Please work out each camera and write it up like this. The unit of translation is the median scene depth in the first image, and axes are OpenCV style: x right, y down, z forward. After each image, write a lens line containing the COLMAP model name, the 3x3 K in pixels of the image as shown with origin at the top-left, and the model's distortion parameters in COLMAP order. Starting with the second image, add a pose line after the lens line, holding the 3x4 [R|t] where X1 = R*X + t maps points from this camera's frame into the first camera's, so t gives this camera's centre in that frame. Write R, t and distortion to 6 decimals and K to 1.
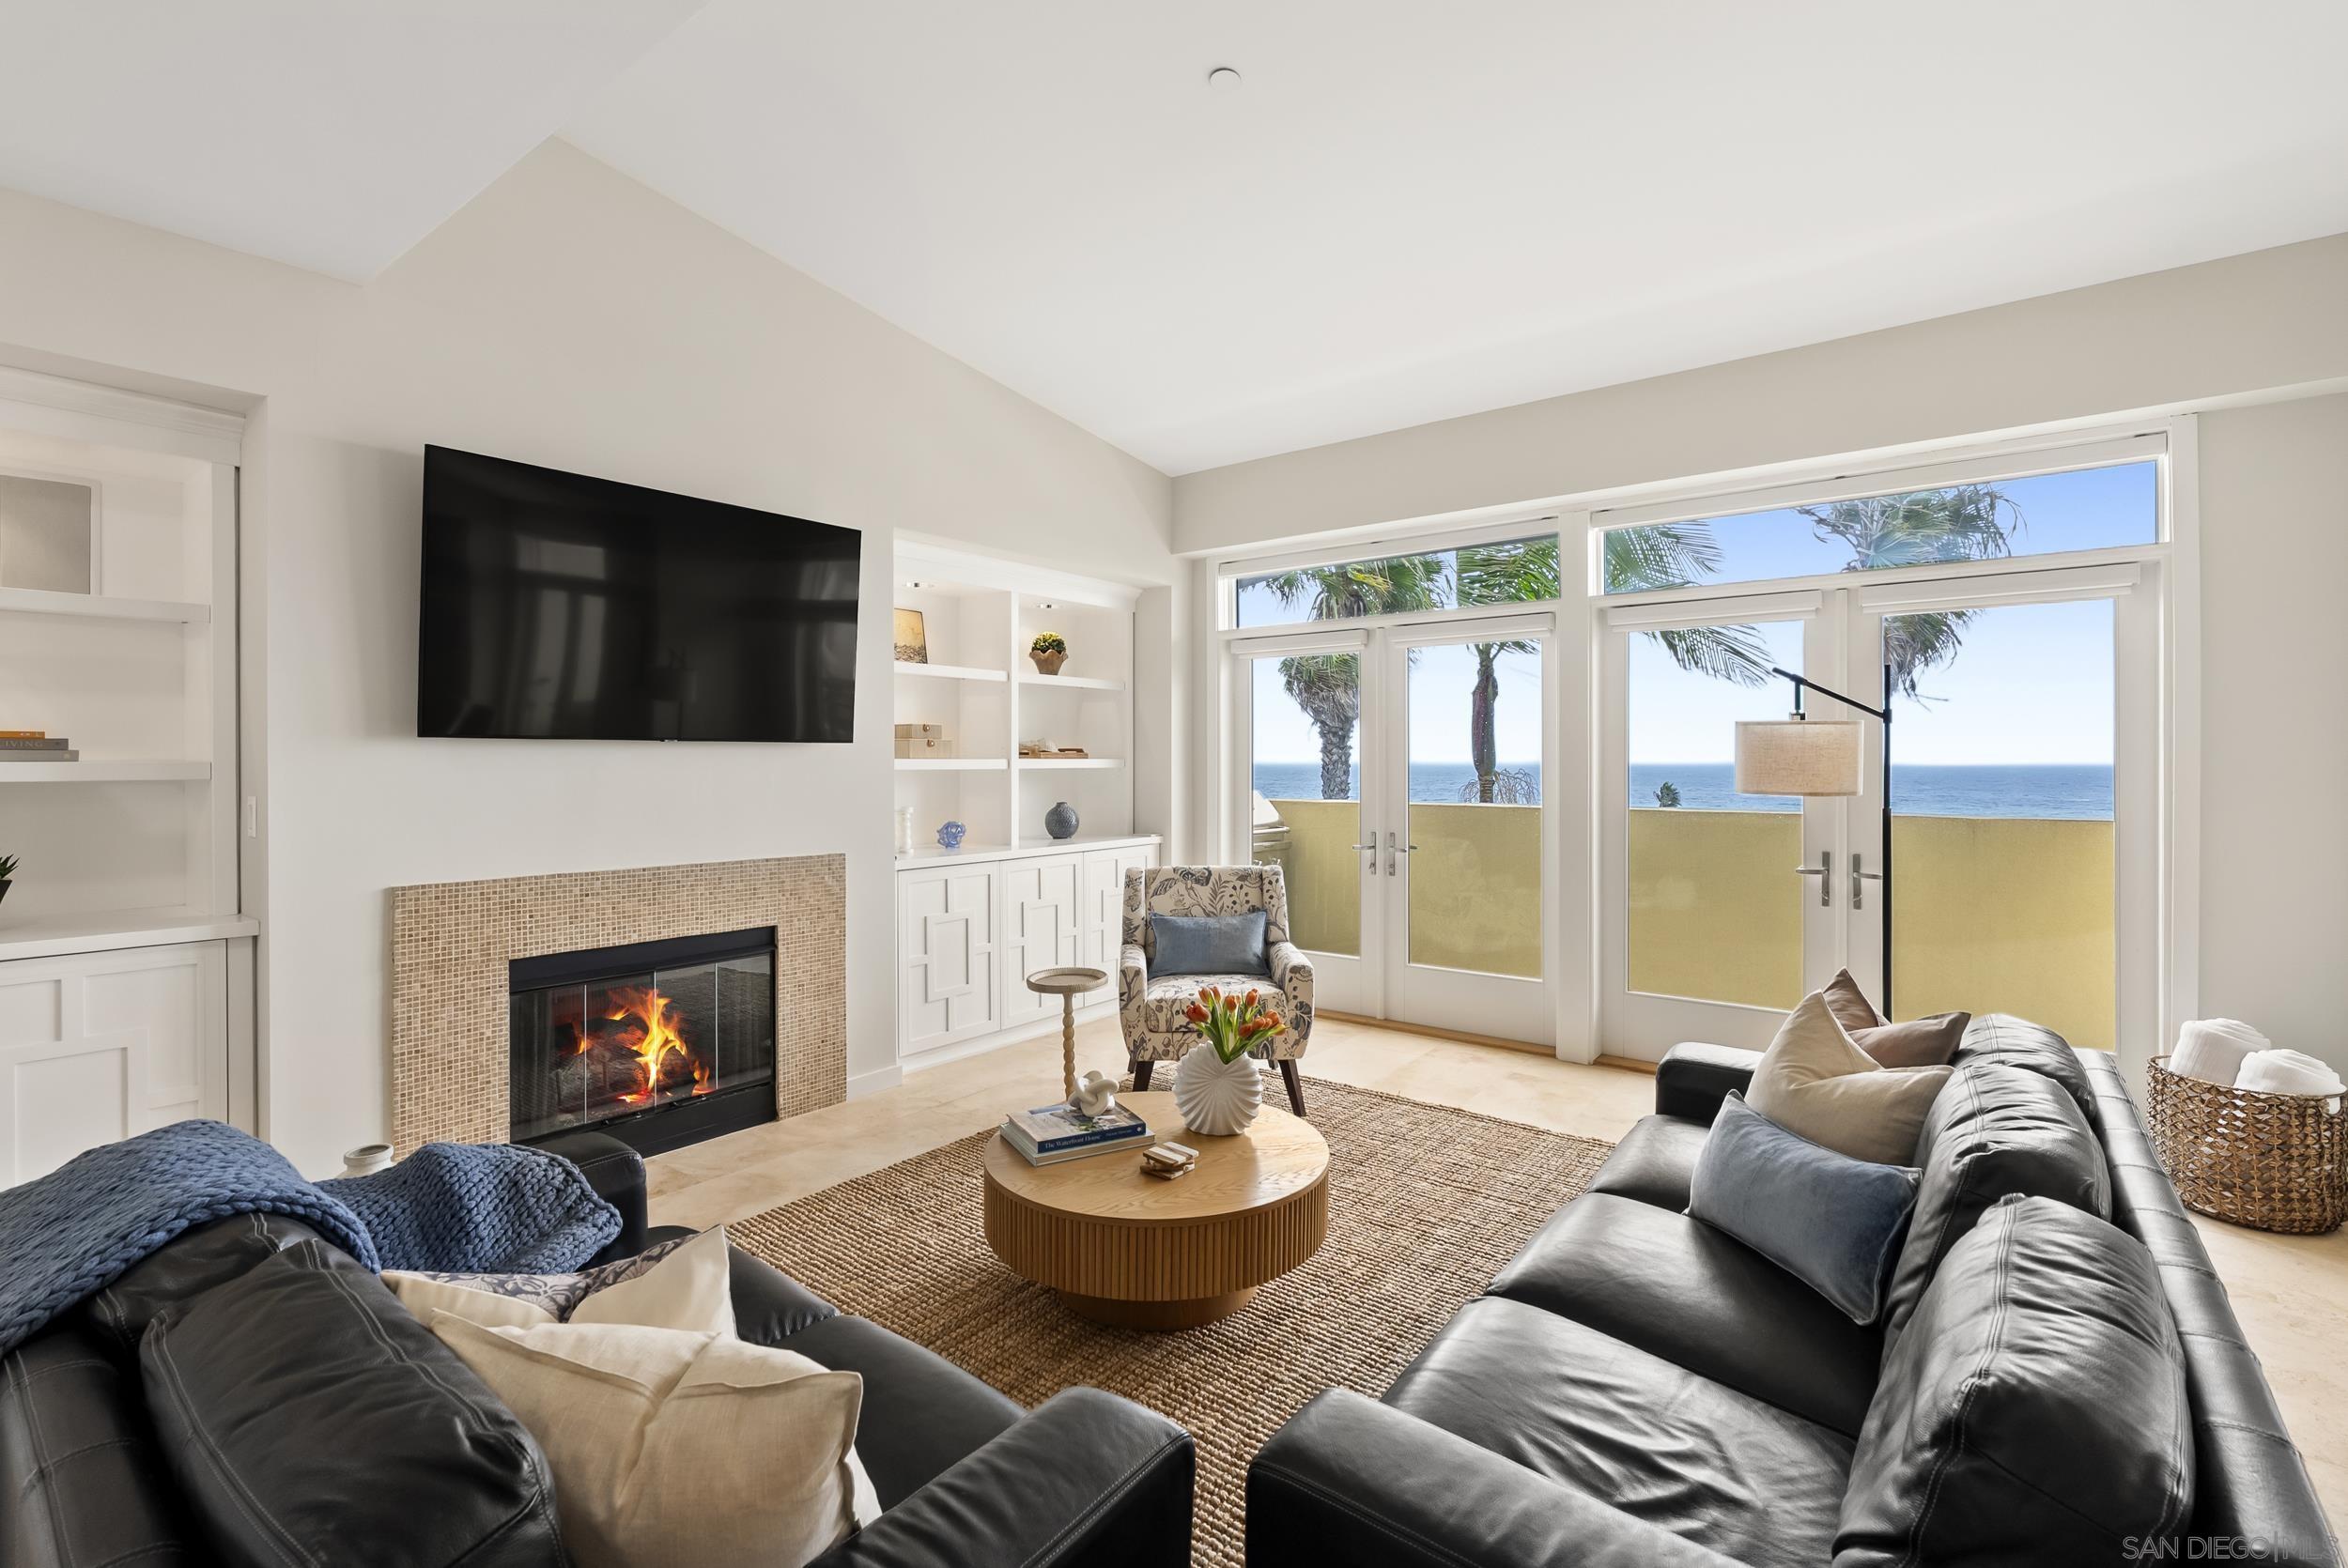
lens RADIAL K [[1061.4, 0, 1179.0], [0, 1061.4, 763.0], [0, 0, 1]] dist [-0.011583, 0.004748]
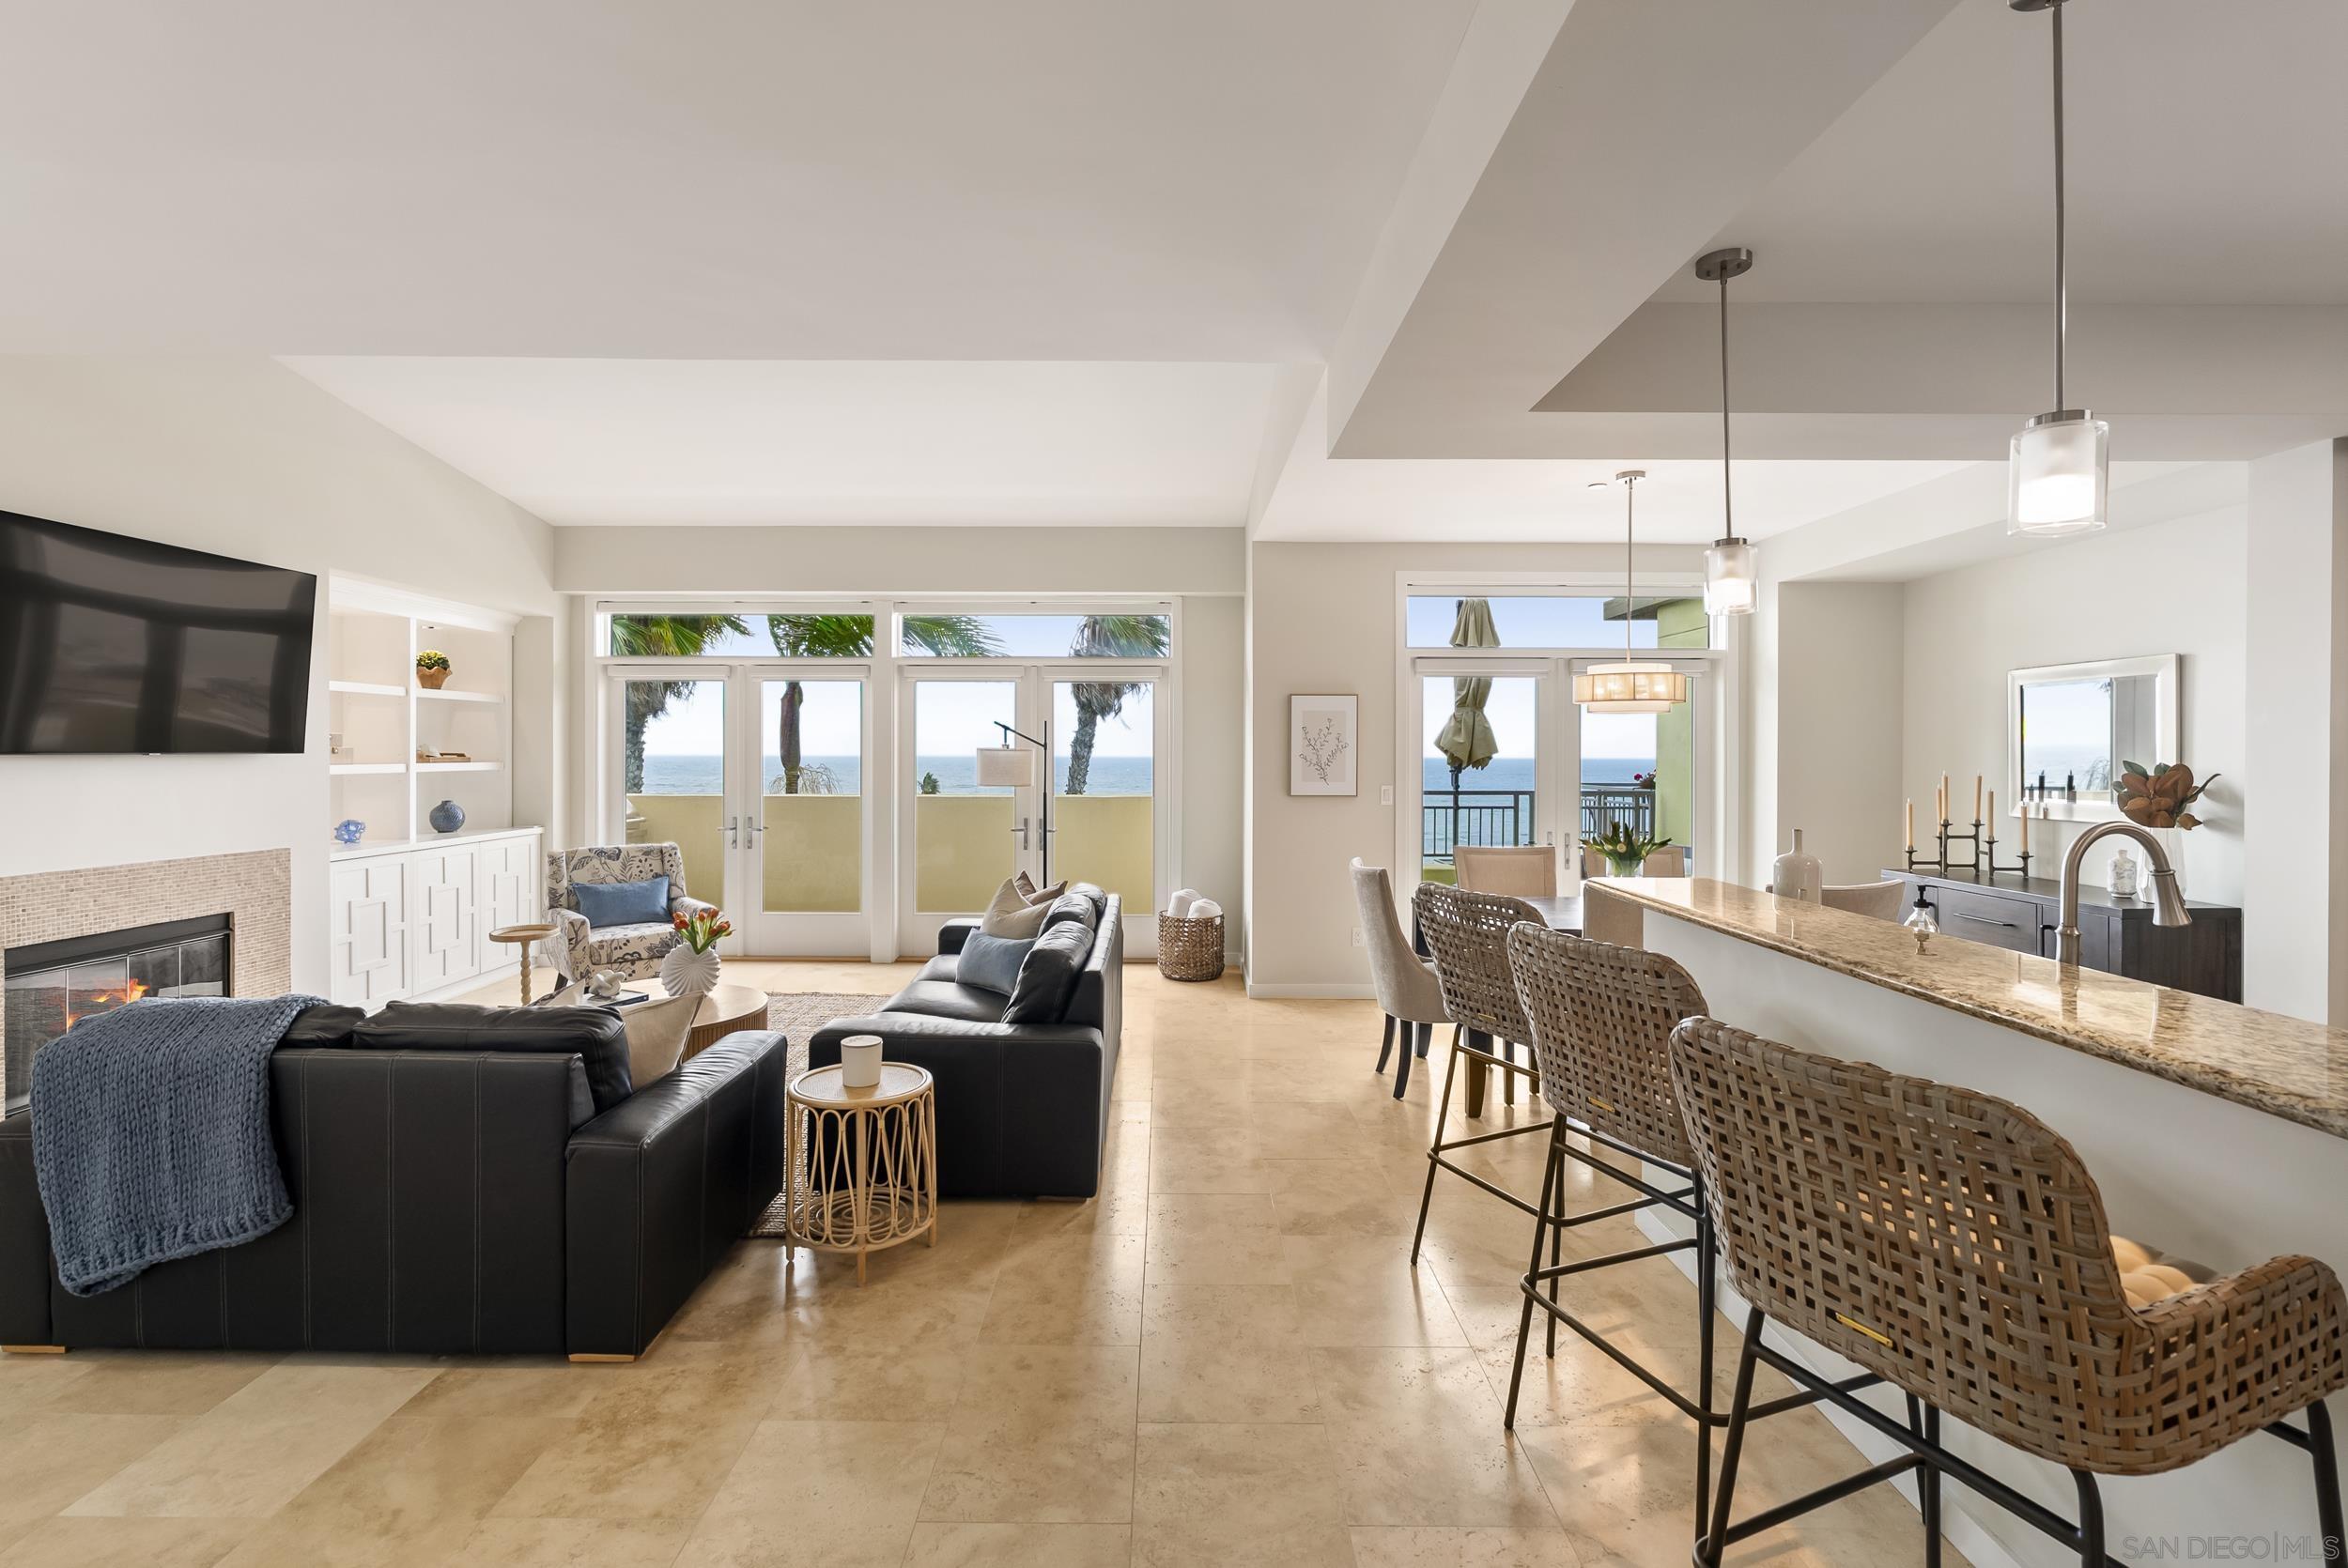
lens RADIAL K [[1061.4, 0, 1165.8], [0, 1061.4, 751.0], [0, 0, 1]] dist [-0.011583, 0.004748]
pose [[0.793899, 0.003586, 0.608039, -0.241703], [-0.002348, 0.999993, -0.002833, -0.019275], [-0.608045, 0.000821, 0.793902, -0.478098]]
